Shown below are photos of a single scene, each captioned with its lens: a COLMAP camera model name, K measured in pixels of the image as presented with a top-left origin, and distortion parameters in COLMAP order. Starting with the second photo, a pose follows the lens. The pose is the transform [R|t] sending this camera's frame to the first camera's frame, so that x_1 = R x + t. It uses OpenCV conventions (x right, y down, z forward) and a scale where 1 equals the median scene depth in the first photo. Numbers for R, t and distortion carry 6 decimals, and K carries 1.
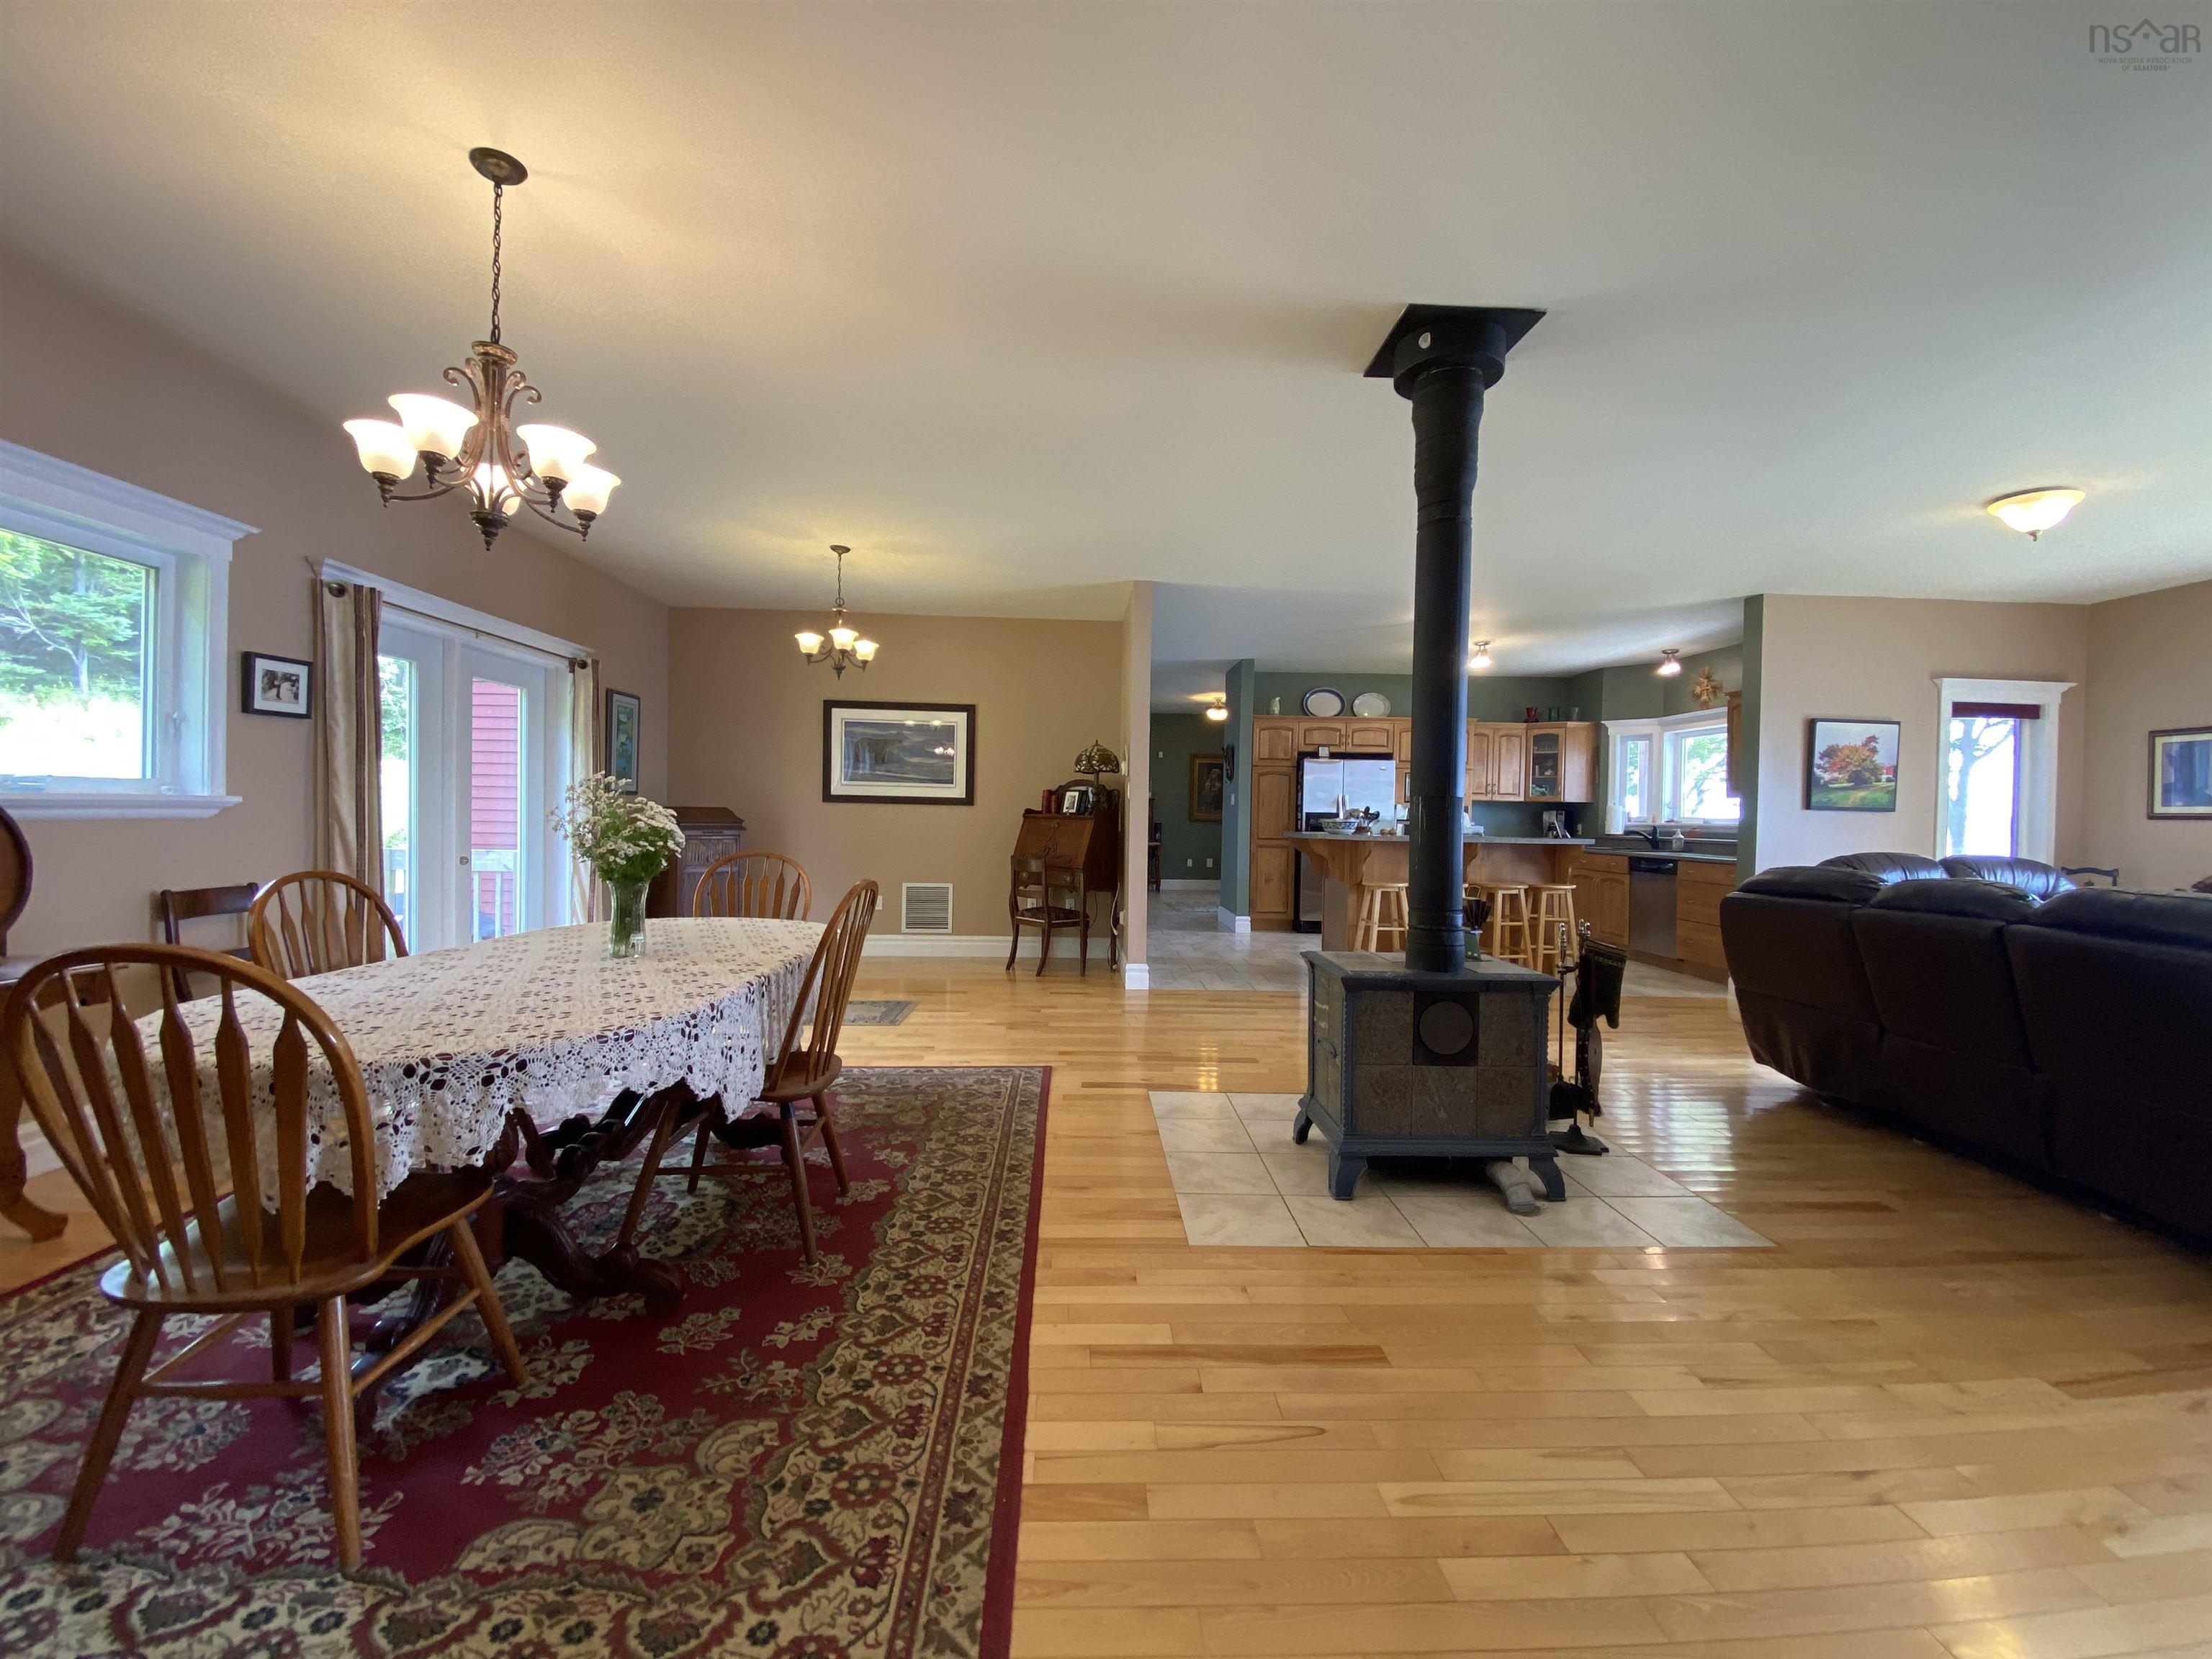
lens RADIAL K [[891.2, 0, 1103.5], [0, 891.2, 831.9], [0, 0, 1]] dist [0.009796, -0.015889]
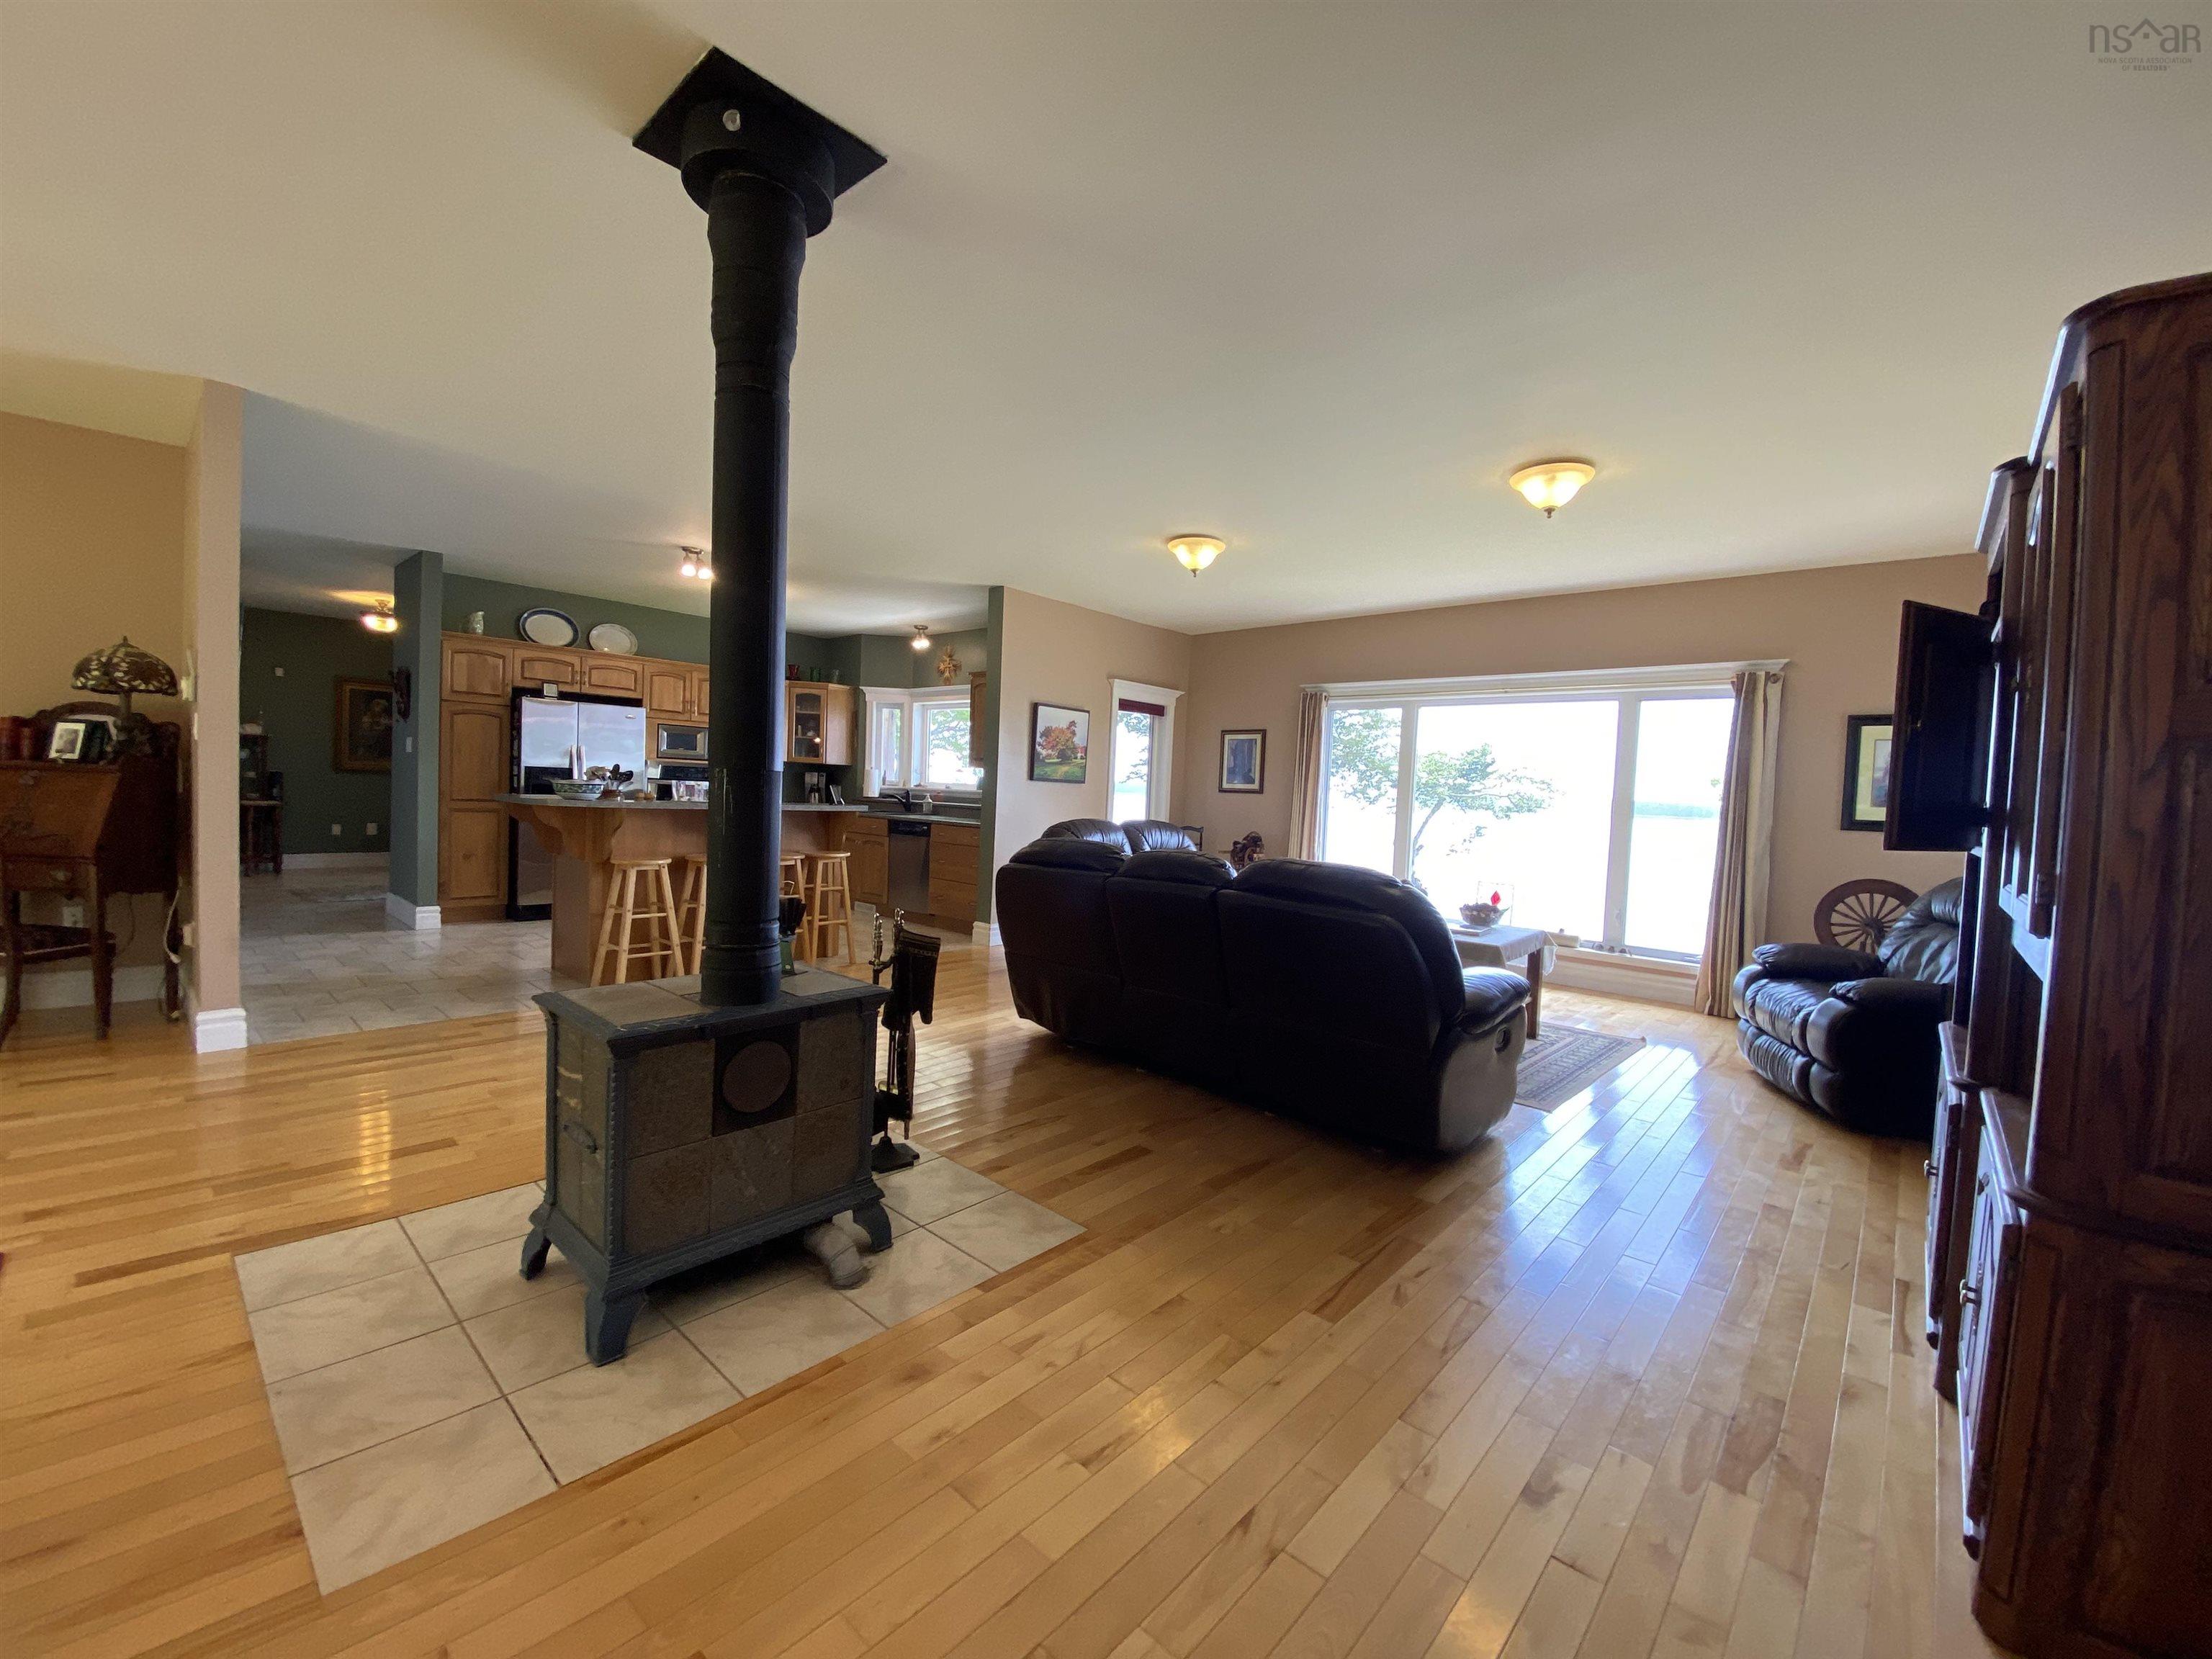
lens RADIAL K [[889.0, 0, 1106.0], [0, 889.0, 829.5], [0, 0, 1]] dist [0.020704, -0.024699]
pose [[0.694182, -0.017282, 0.719592, 0.023580], [-0.018210, 0.998970, 0.041559, -0.011965], [-0.719569, -0.041953, 0.693153, 0.130761]]
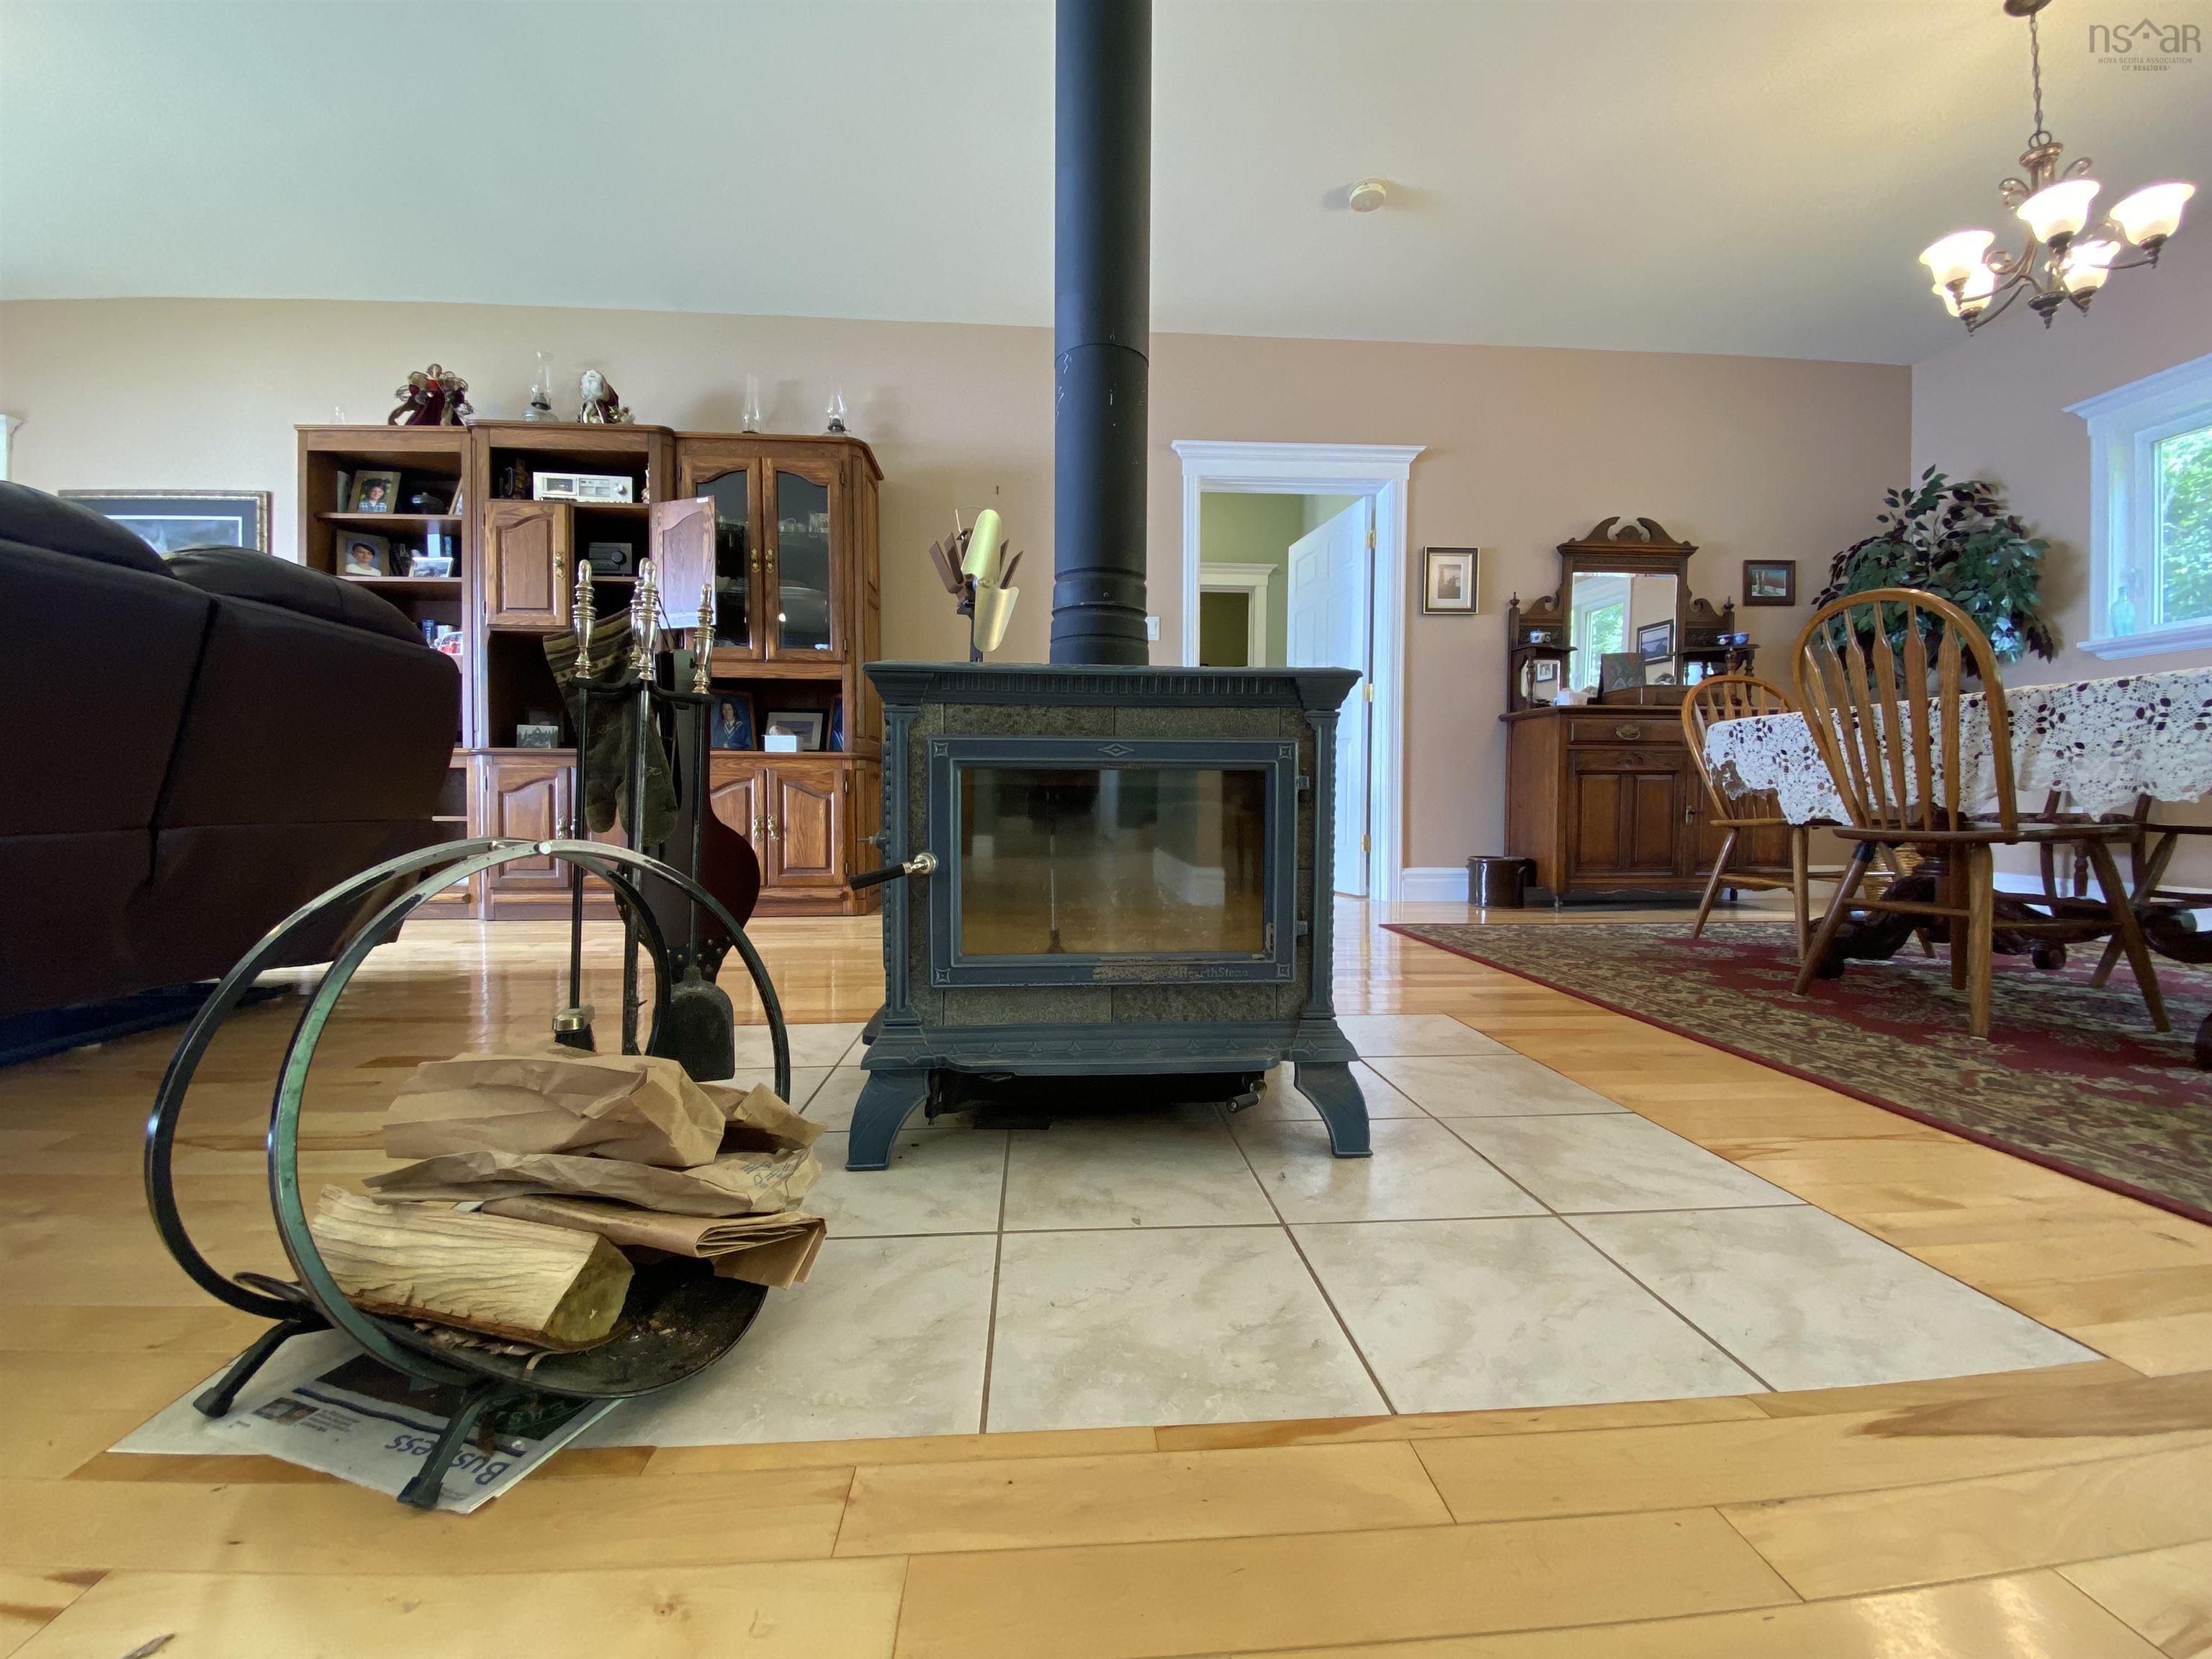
lens RADIAL K [[891.2, 0, 1103.5], [0, 891.2, 831.9], [0, 0, 1]] dist [0.009796, -0.015889]
pose [[-0.999212, -0.019068, -0.034805, 0.179770], [-0.020789, 0.998543, 0.049788, 0.098321], [0.033805, 0.050472, -0.998153, 0.723142]]
